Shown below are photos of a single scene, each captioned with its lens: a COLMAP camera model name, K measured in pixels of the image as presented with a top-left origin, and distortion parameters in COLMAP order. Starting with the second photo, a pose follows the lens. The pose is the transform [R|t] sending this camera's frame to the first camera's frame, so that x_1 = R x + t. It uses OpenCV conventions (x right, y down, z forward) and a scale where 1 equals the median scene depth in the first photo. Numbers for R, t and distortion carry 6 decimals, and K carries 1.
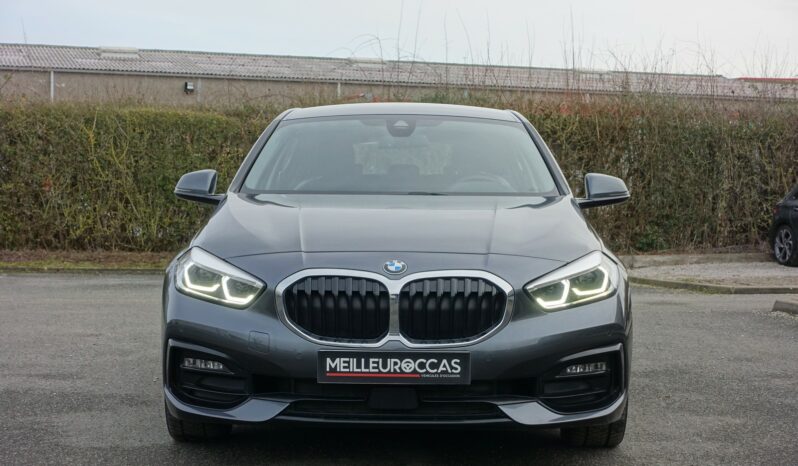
lens RADIAL K [[1893.2, 0, 398.0], [0, 1893.2, 235.2], [0, 0, 1]] dist [-0.094722, 0.000000]
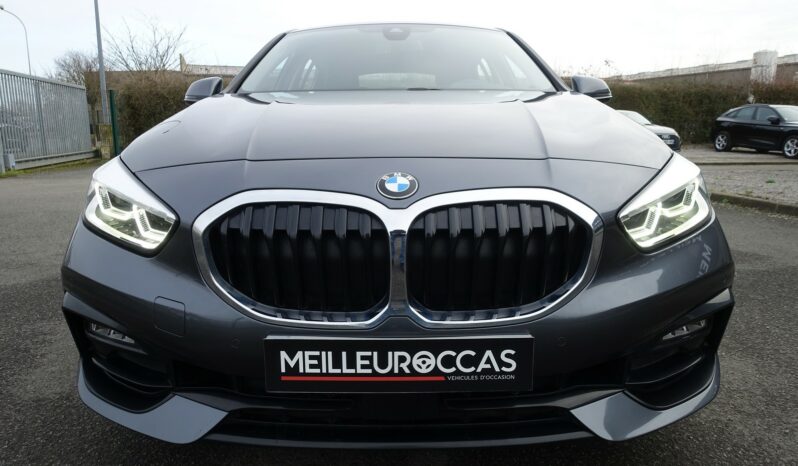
lens RADIAL K [[559.8, 0, 396.9], [0, 559.8, 249.2], [0, 0, 1]] dist [-0.007766, 0.002847]
pose [[0.999803, -0.017035, 0.010206, -0.003945], [0.014872, 0.982876, 0.183666, 0.004841], [-0.013161, -0.183478, 0.982936, 0.830536]]
